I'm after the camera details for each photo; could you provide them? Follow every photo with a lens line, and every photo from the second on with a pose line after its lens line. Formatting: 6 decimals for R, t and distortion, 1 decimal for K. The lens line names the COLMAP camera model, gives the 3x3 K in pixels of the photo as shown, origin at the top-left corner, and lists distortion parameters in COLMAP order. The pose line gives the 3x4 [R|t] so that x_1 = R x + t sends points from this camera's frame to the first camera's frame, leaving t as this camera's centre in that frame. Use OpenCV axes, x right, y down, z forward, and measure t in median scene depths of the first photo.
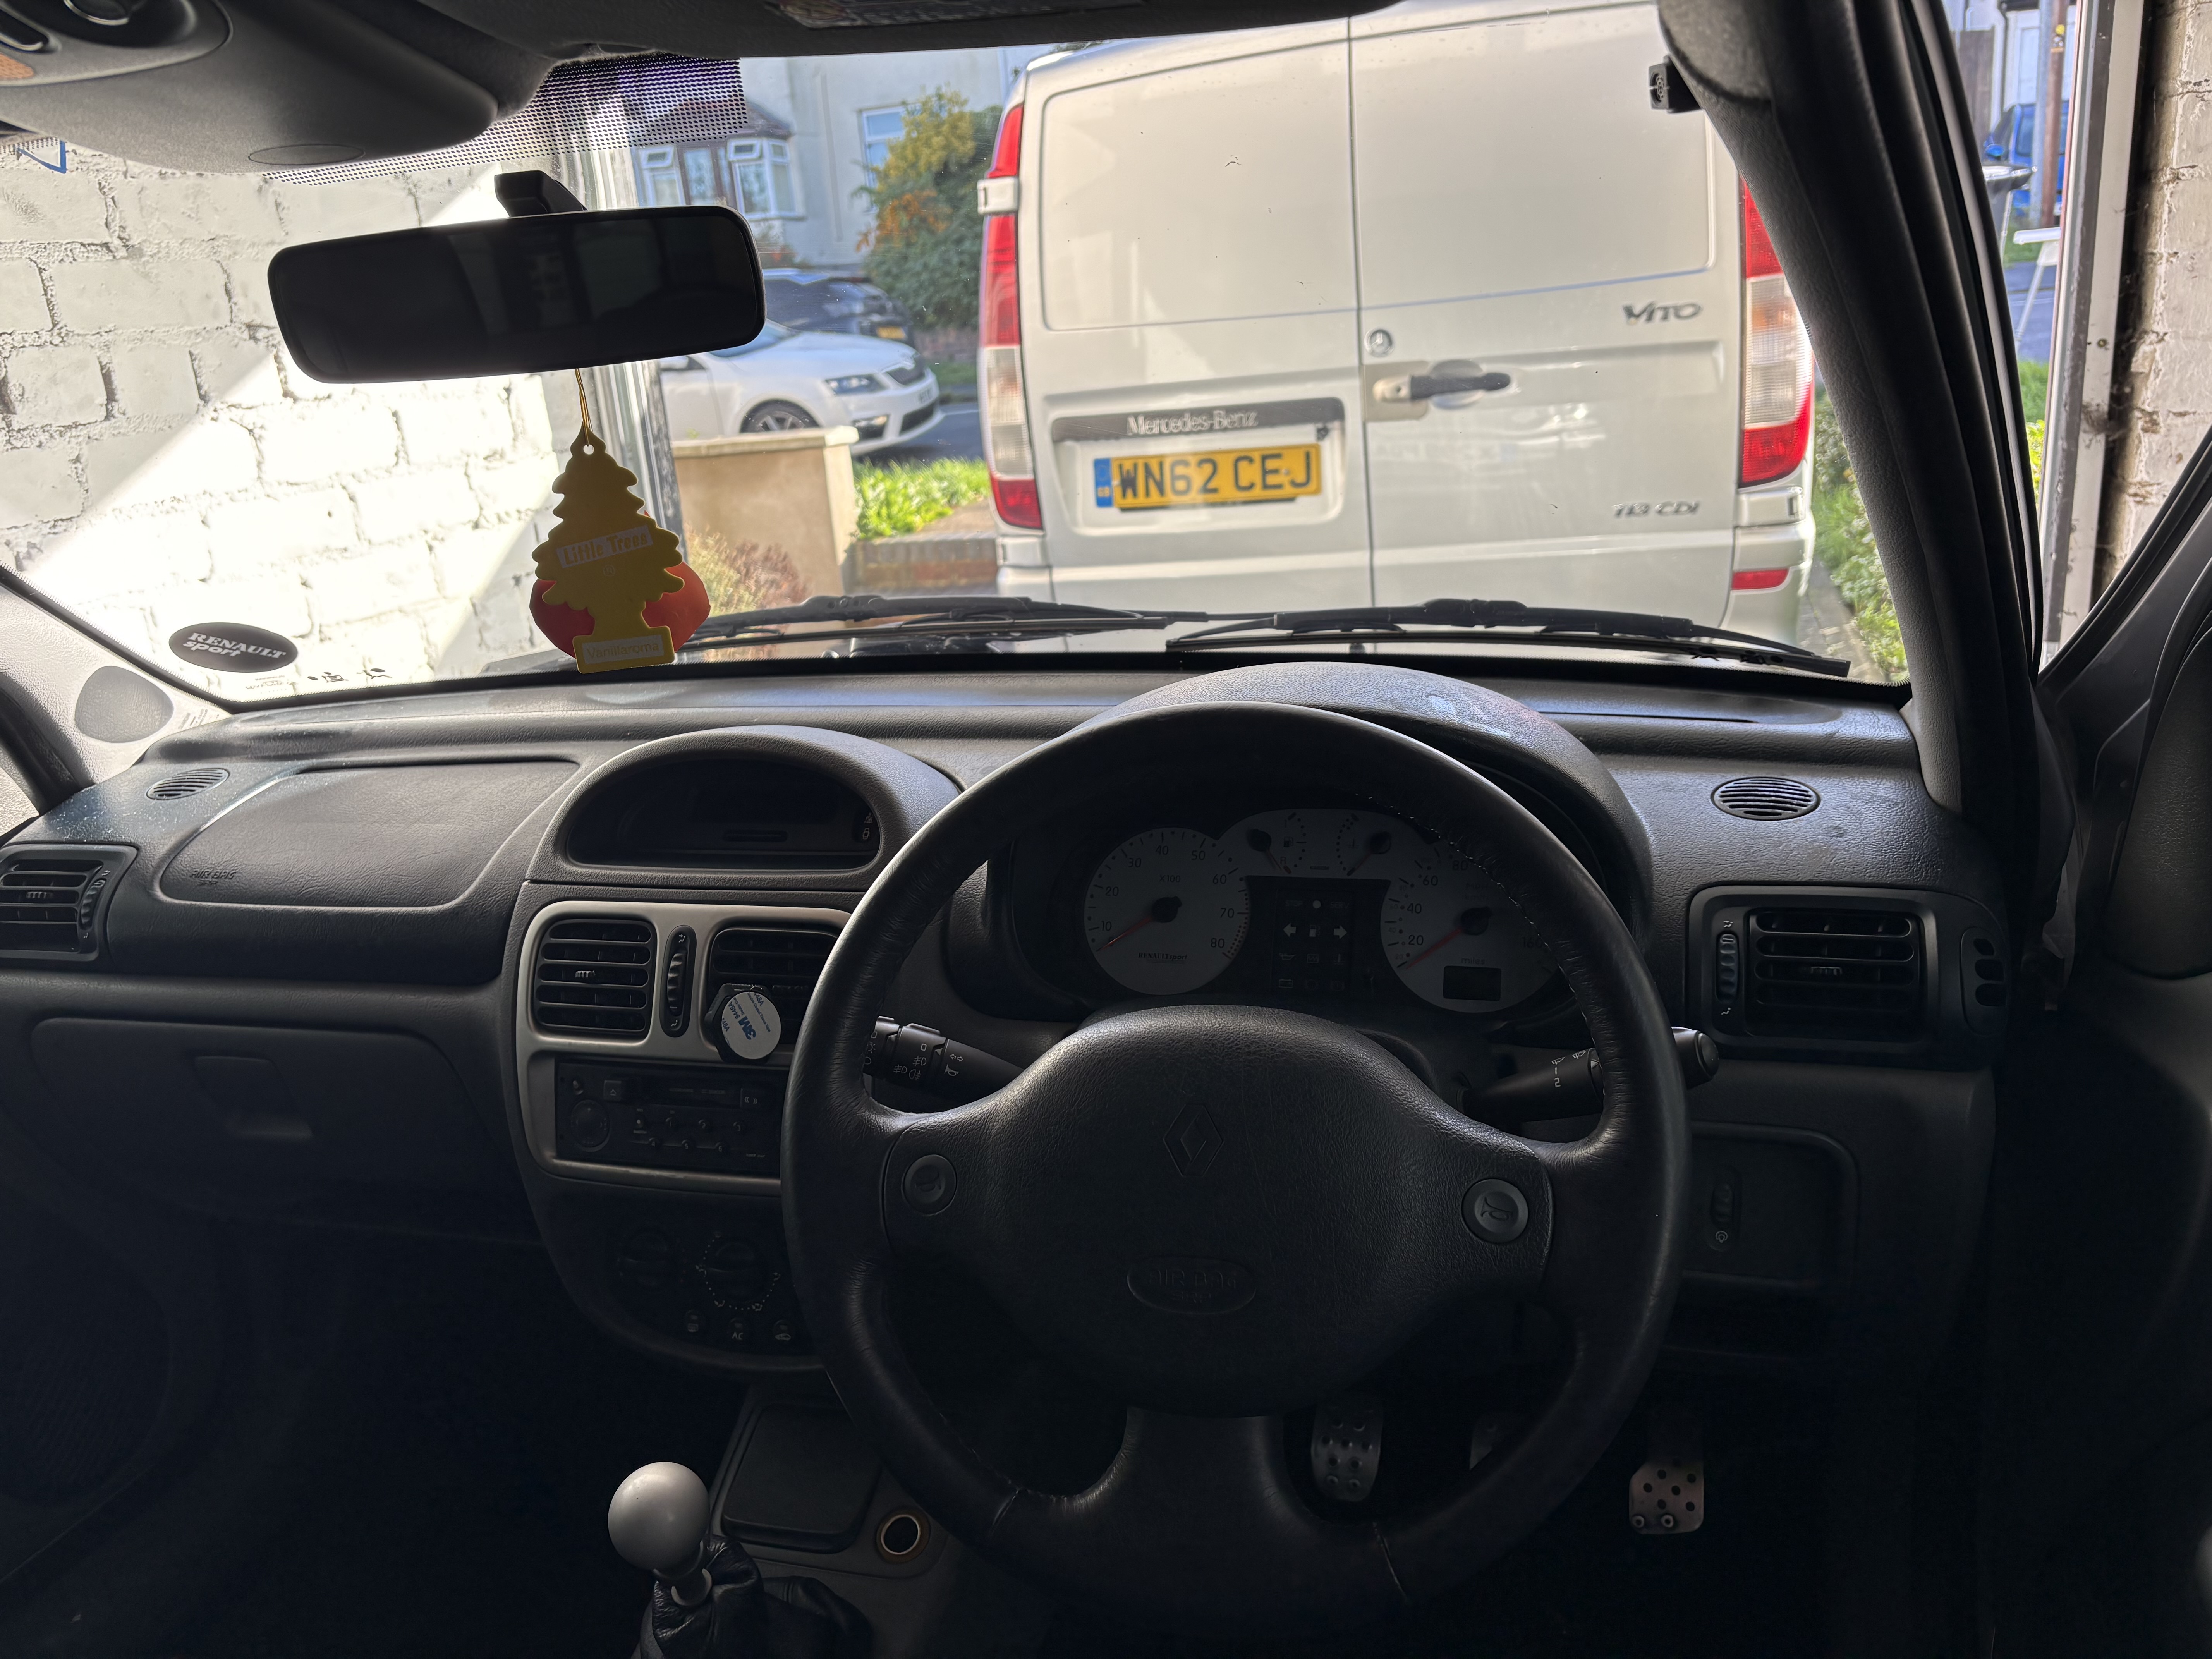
lens RADIAL K [[1628.7, 0, 1110.4], [0, 1628.7, 850.0], [0, 0, 1]] dist [0.041466, -0.052134]
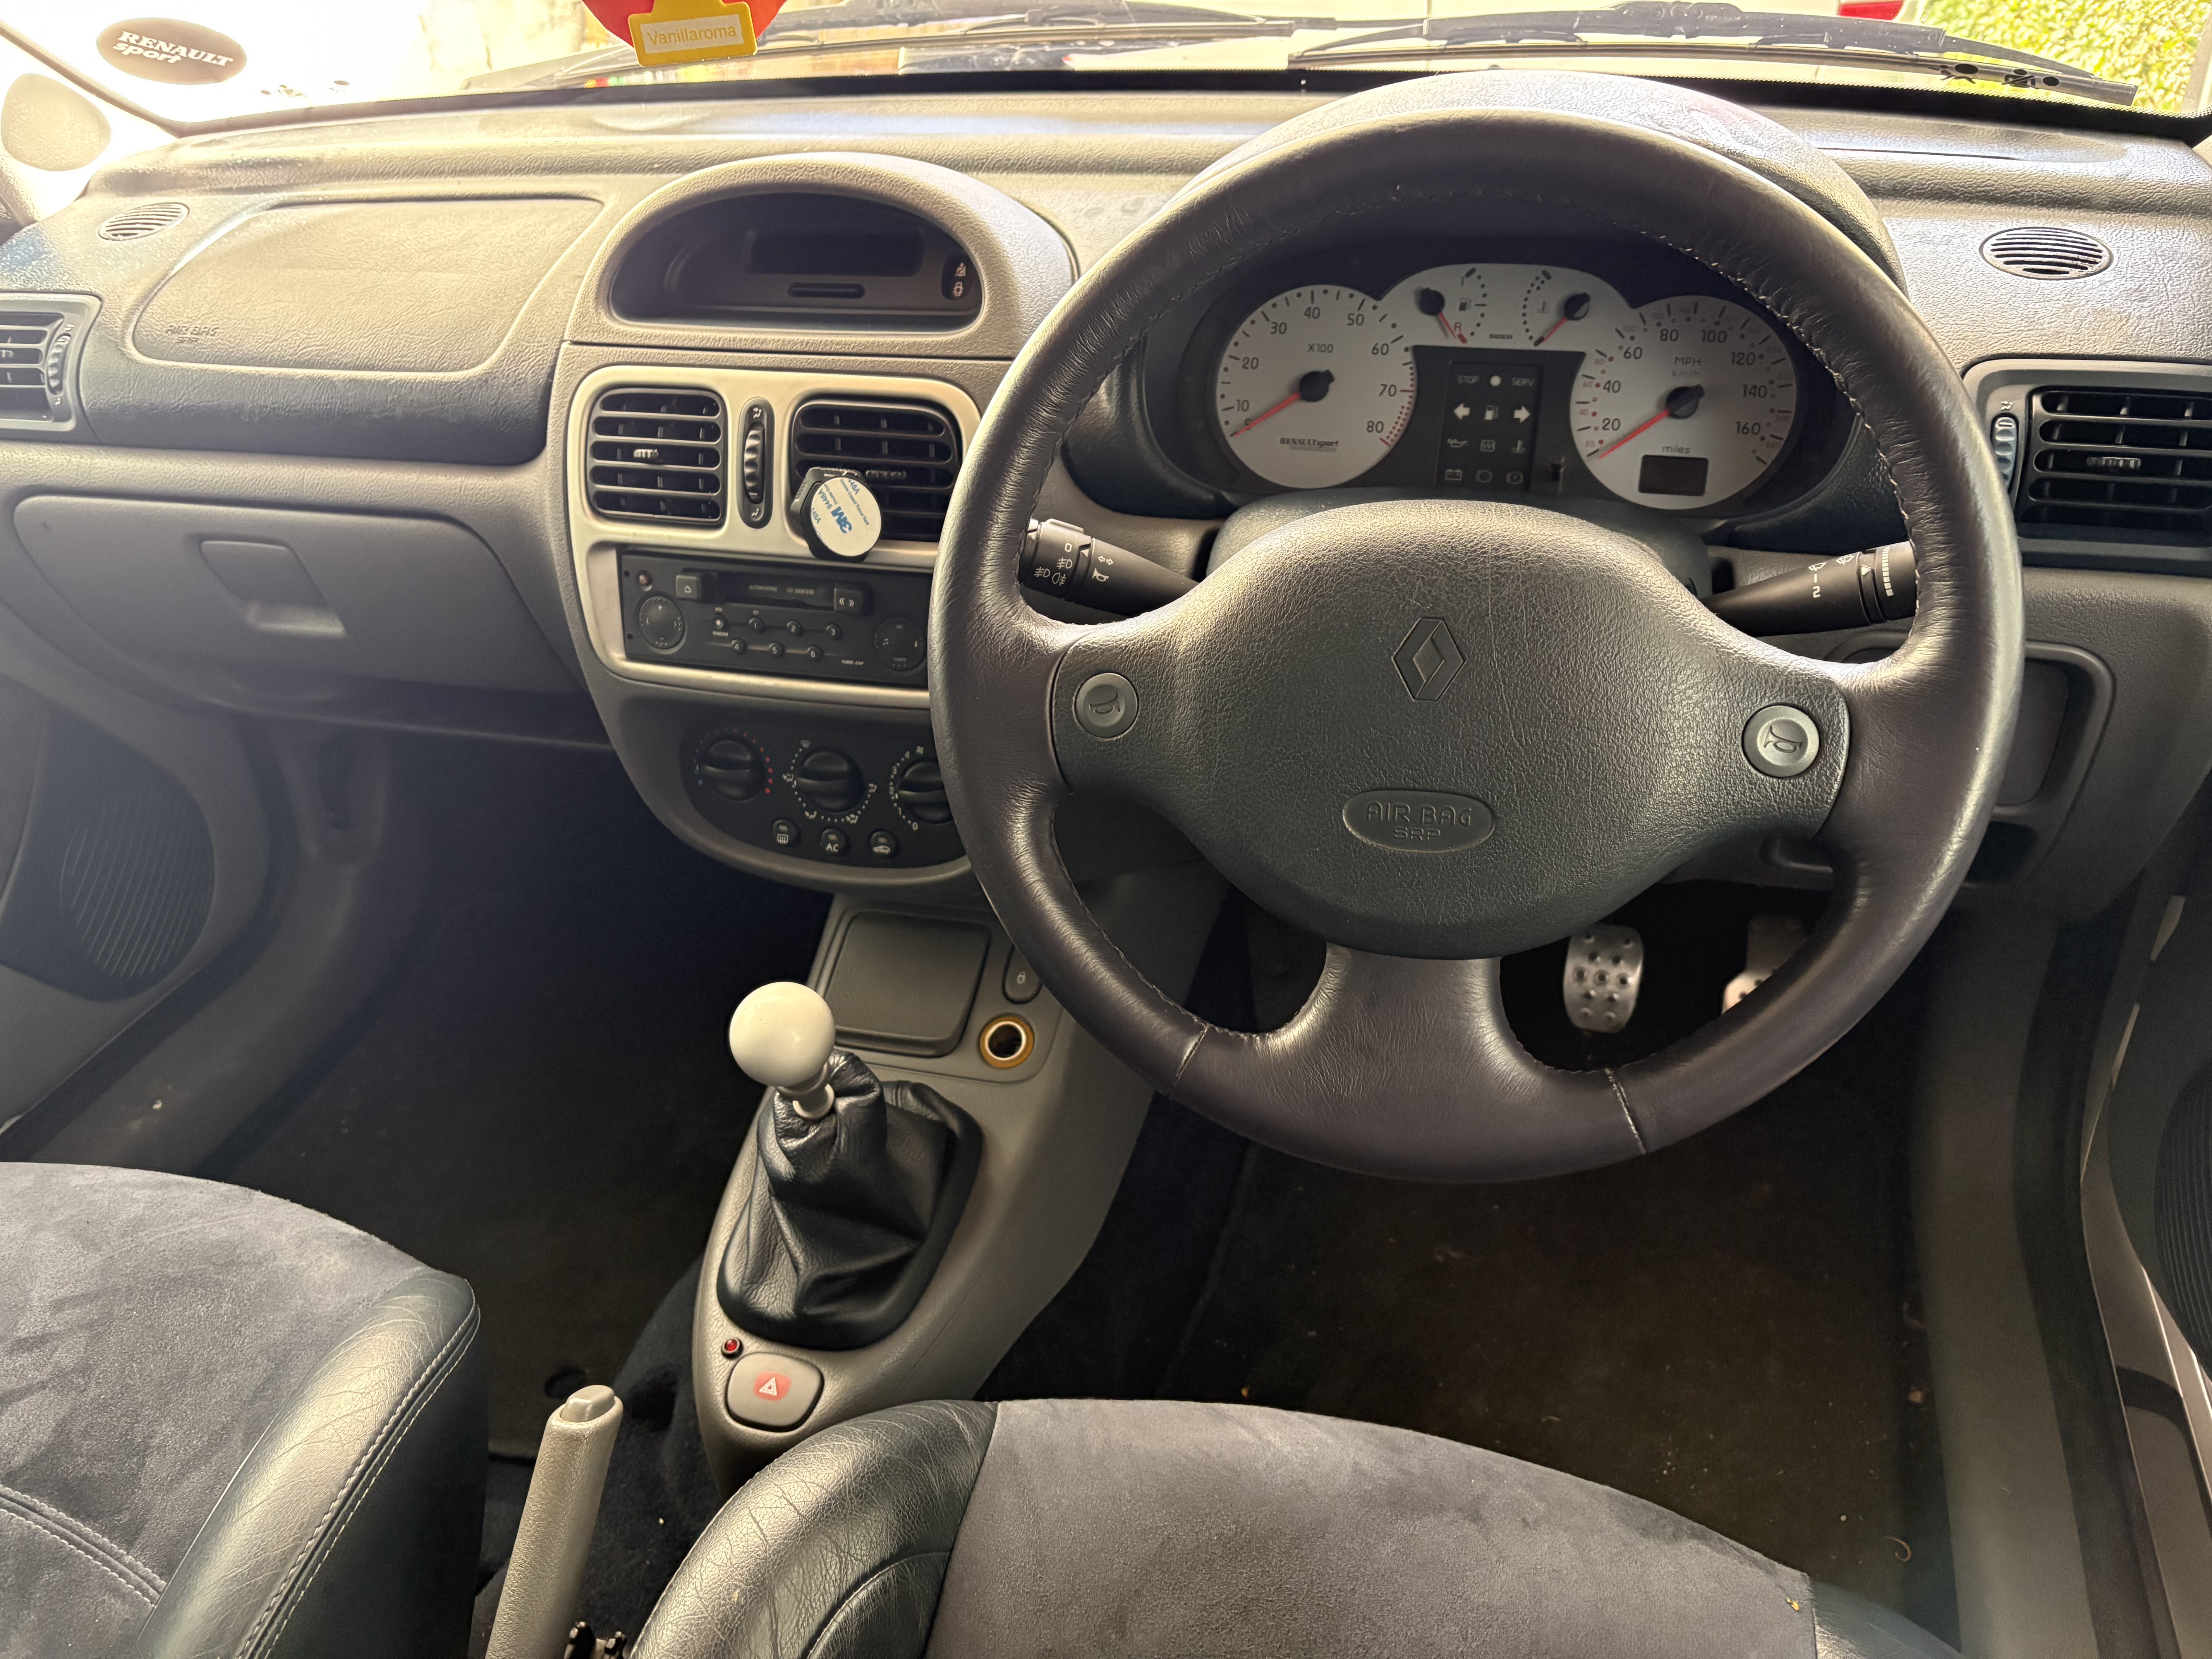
lens RADIAL K [[1628.7, 0, 1099.9], [0, 1628.7, 813.2], [0, 0, 1]] dist [0.041466, -0.052134]
pose [[0.999894, 0.007841, 0.012230, -0.066781], [-0.010988, 0.958882, 0.283591, 0.007198], [-0.009504, -0.283695, 0.958867, 0.080517]]
